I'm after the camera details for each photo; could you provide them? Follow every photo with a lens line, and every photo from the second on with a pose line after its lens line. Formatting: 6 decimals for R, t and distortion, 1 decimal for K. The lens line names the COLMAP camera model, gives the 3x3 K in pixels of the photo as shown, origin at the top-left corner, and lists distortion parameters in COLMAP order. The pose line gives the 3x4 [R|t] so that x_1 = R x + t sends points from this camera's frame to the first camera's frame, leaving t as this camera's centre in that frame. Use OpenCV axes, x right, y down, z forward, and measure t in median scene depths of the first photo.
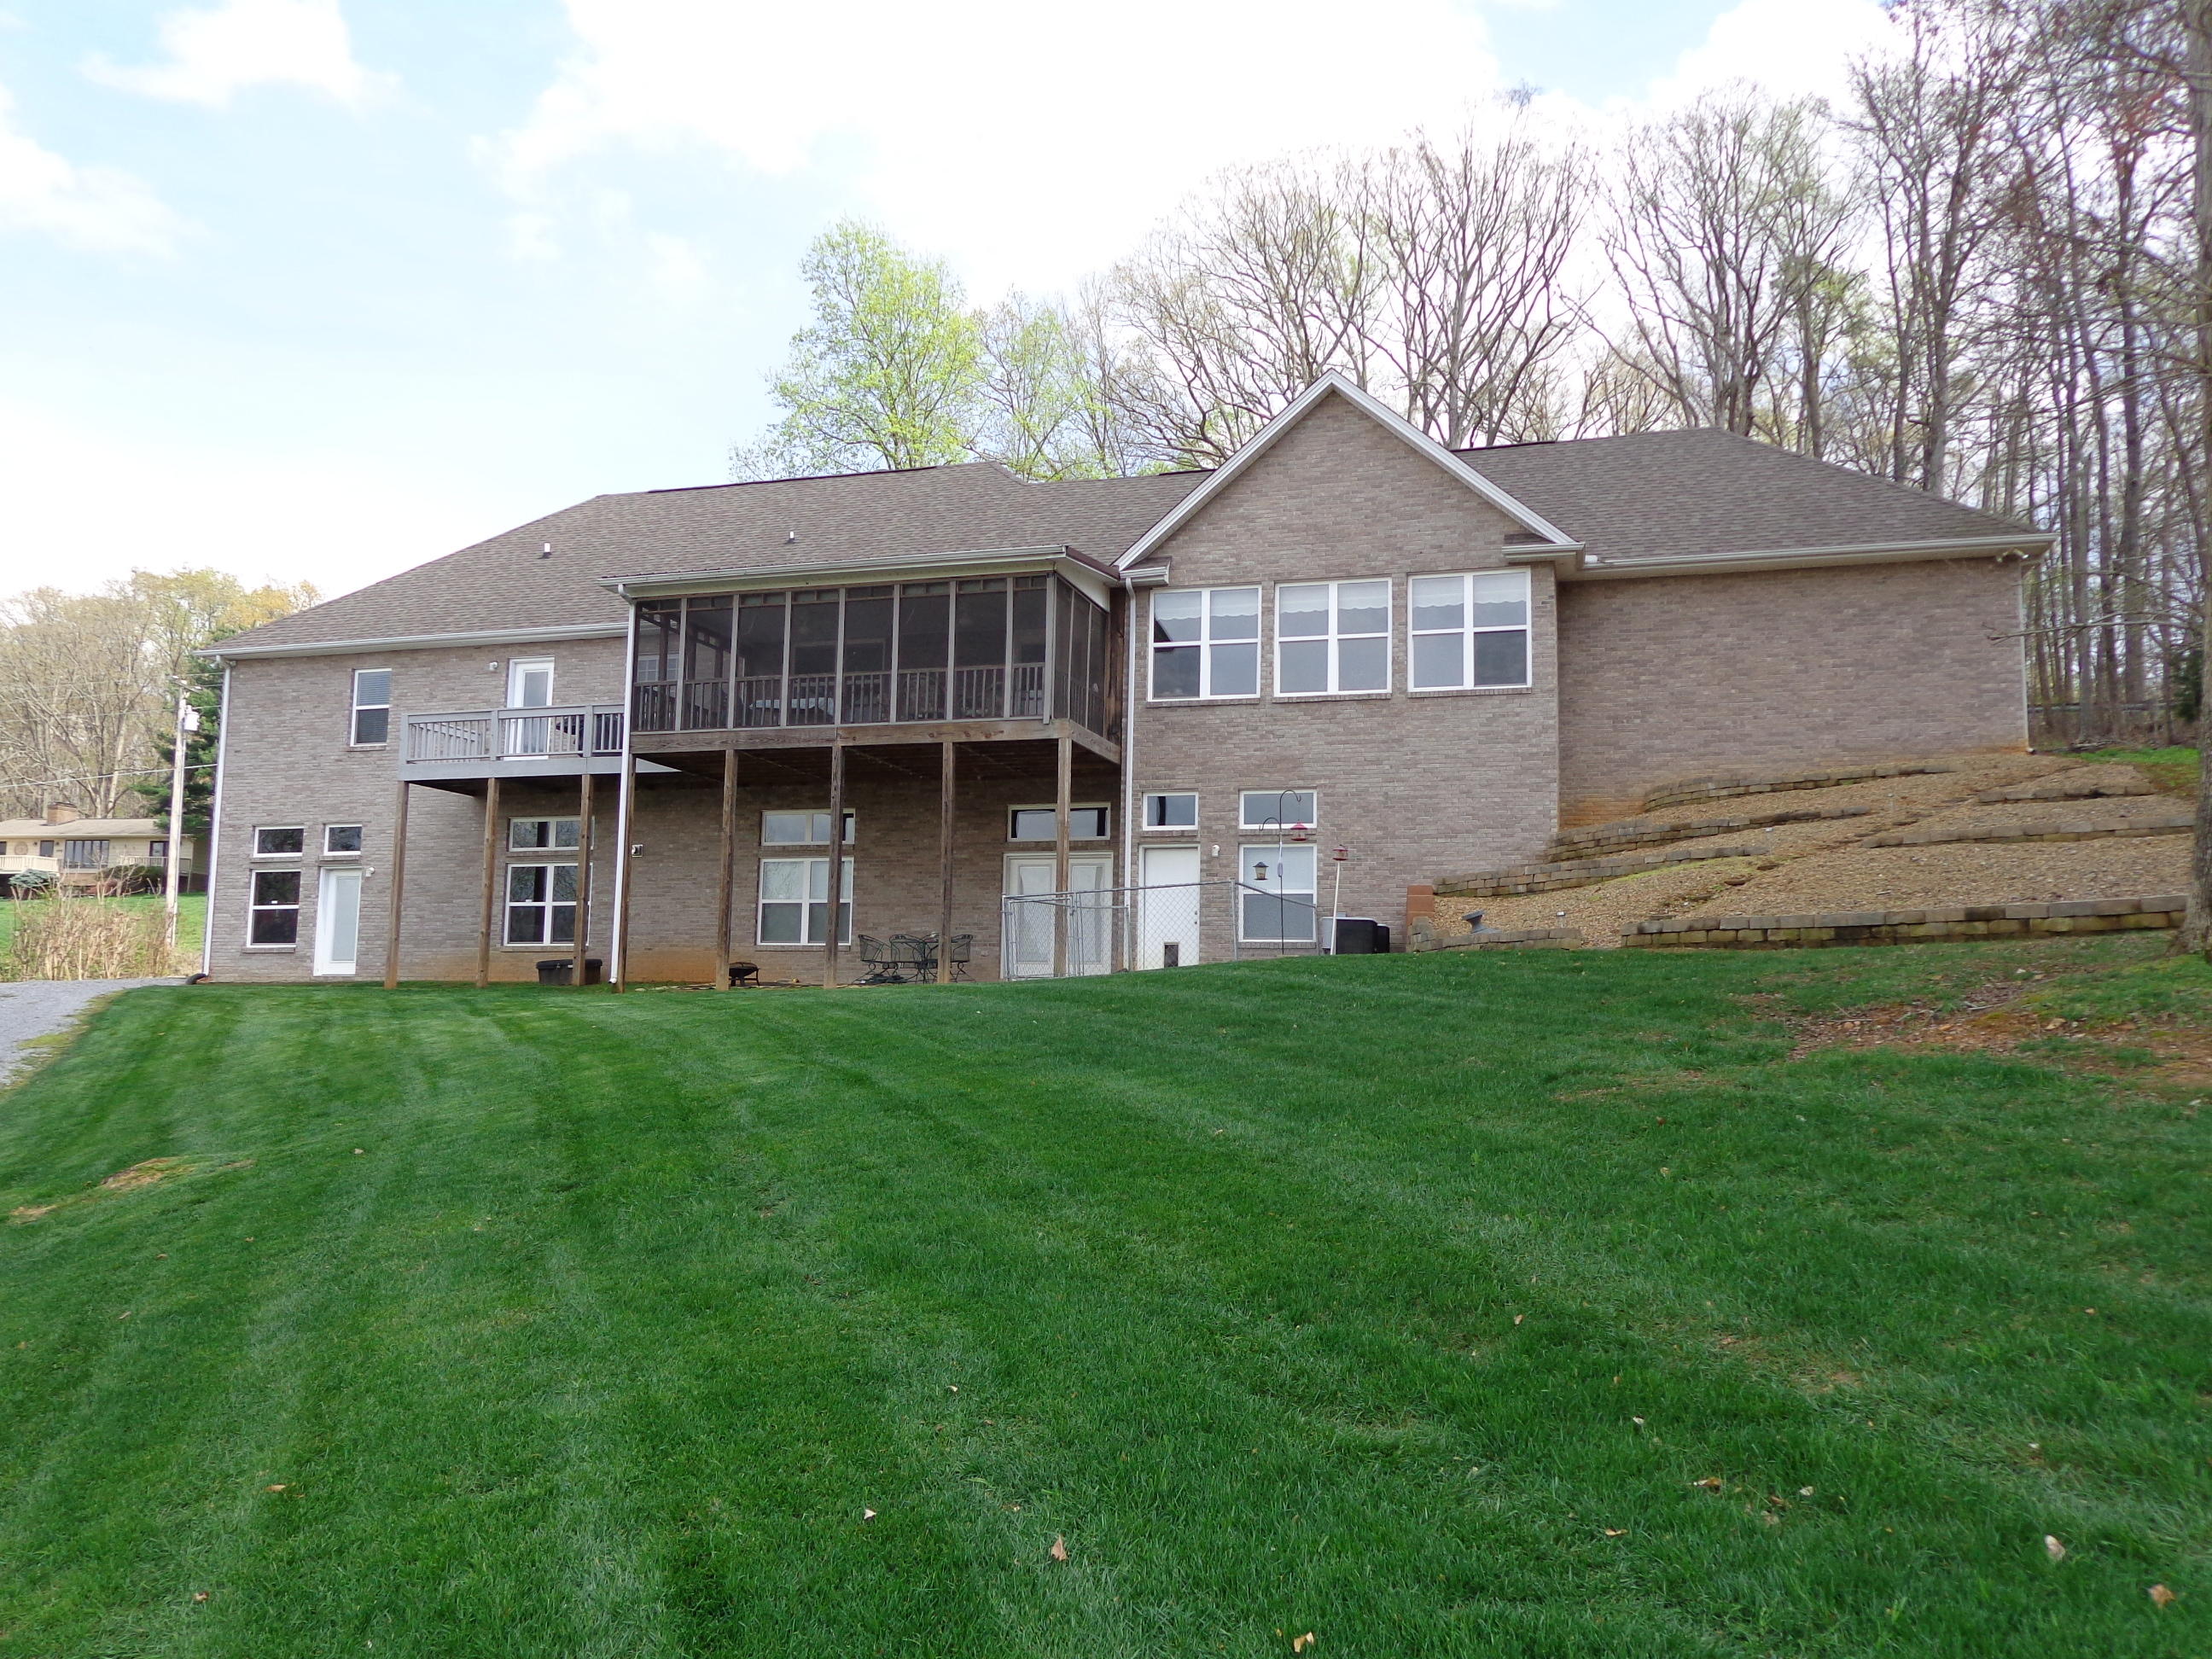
lens RADIAL K [[1614.5, 0, 1105.7], [0, 1614.5, 828.5], [0, 0, 1]] dist [0.001833, 0.000144]
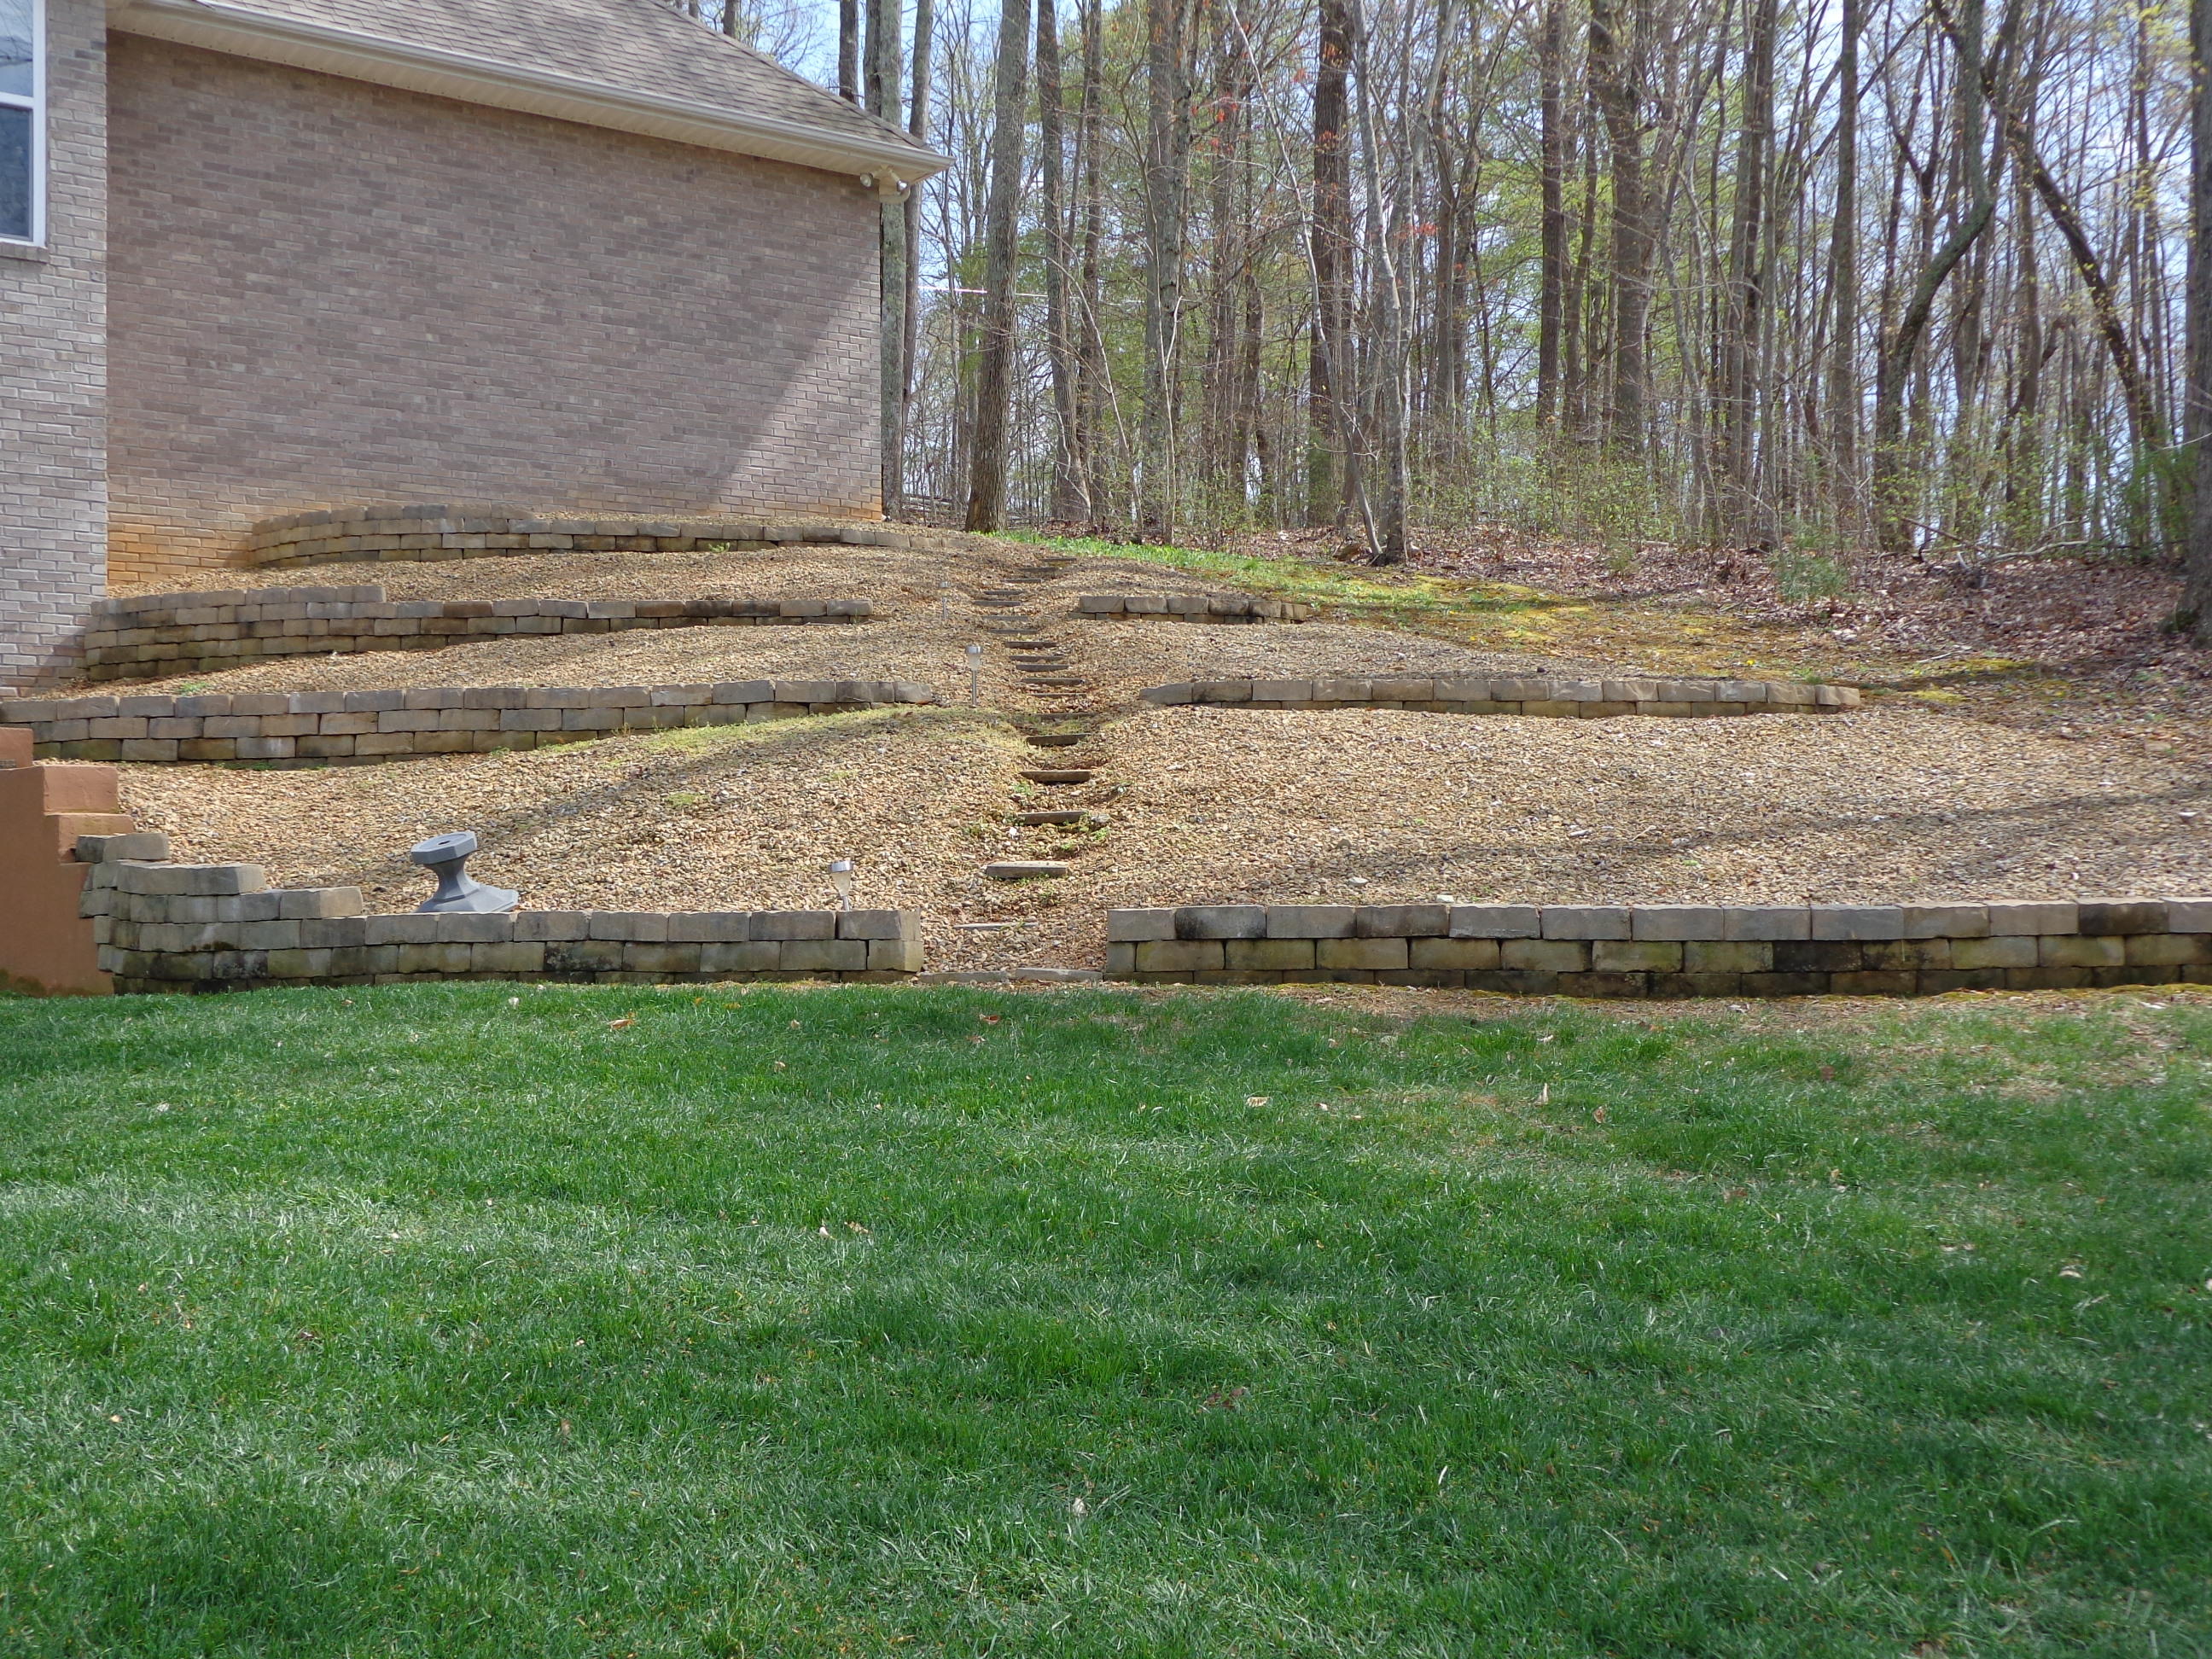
lens RADIAL K [[2341.2, 0, 1108.8], [0, 2341.2, 832.3], [0, 0, 1]] dist [0.013177, 0.000000]
pose [[0.609814, -0.004159, 0.792533, -0.062961], [-0.076501, 0.995008, 0.064085, 0.004911], [-0.788843, -0.099709, 0.606452, 0.426286]]
